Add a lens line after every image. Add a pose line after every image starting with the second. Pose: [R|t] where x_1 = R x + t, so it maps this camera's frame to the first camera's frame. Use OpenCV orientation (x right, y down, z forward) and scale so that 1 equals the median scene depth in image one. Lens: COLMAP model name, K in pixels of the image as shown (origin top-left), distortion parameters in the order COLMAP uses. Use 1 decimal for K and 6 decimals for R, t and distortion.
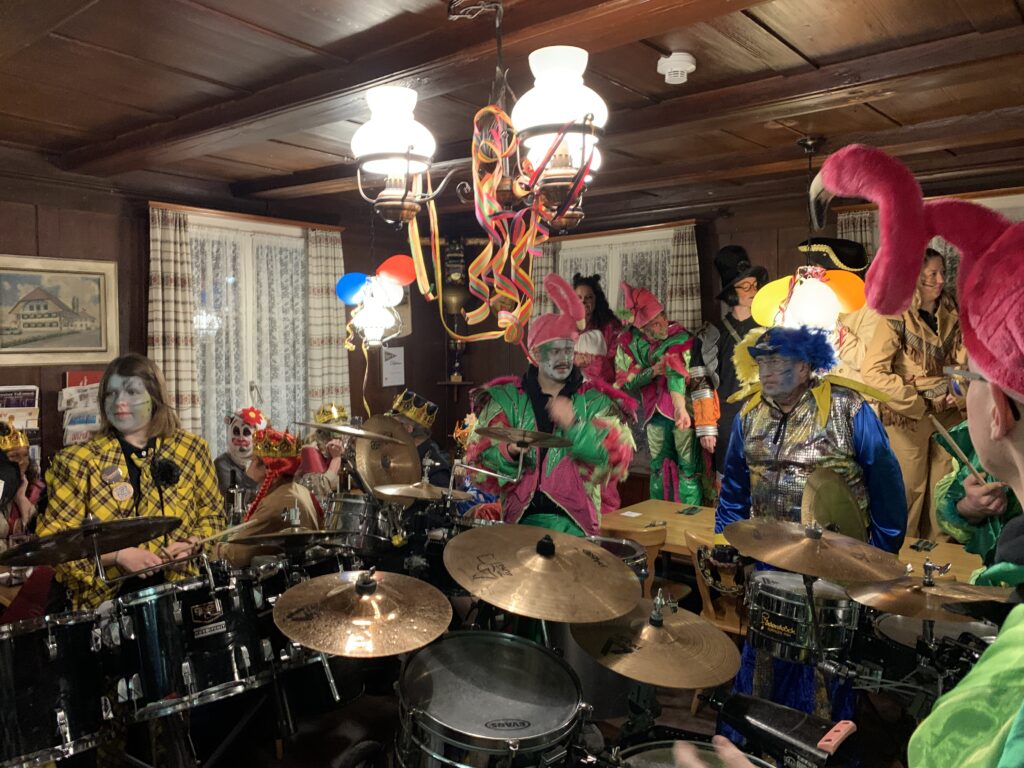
lens RADIAL K [[778.1, 0, 514.4], [0, 778.1, 368.2], [0, 0, 1]] dist [0.039236, -0.048981]
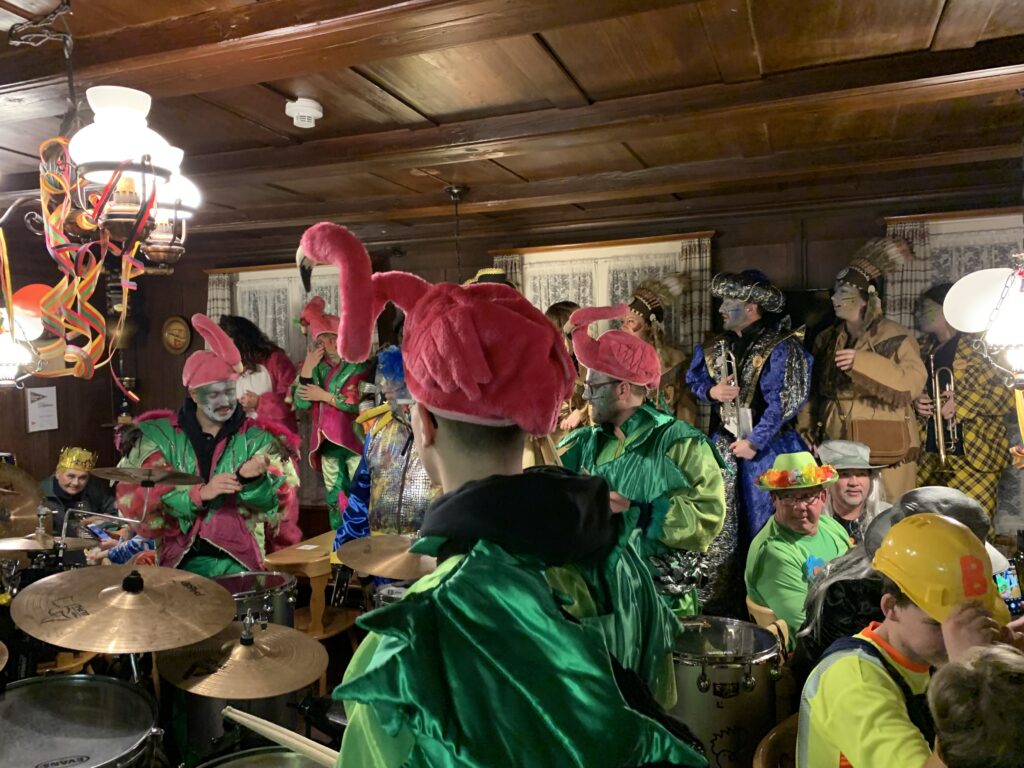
lens RADIAL K [[778.1, 0, 511.0], [0, 778.1, 387.6], [0, 0, 1]] dist [0.039236, -0.048981]
pose [[0.936065, -0.025971, 0.350868, 0.148367], [0.032362, 0.999400, -0.012363, 0.008839], [-0.350336, 0.022928, 0.936343, -0.110978]]
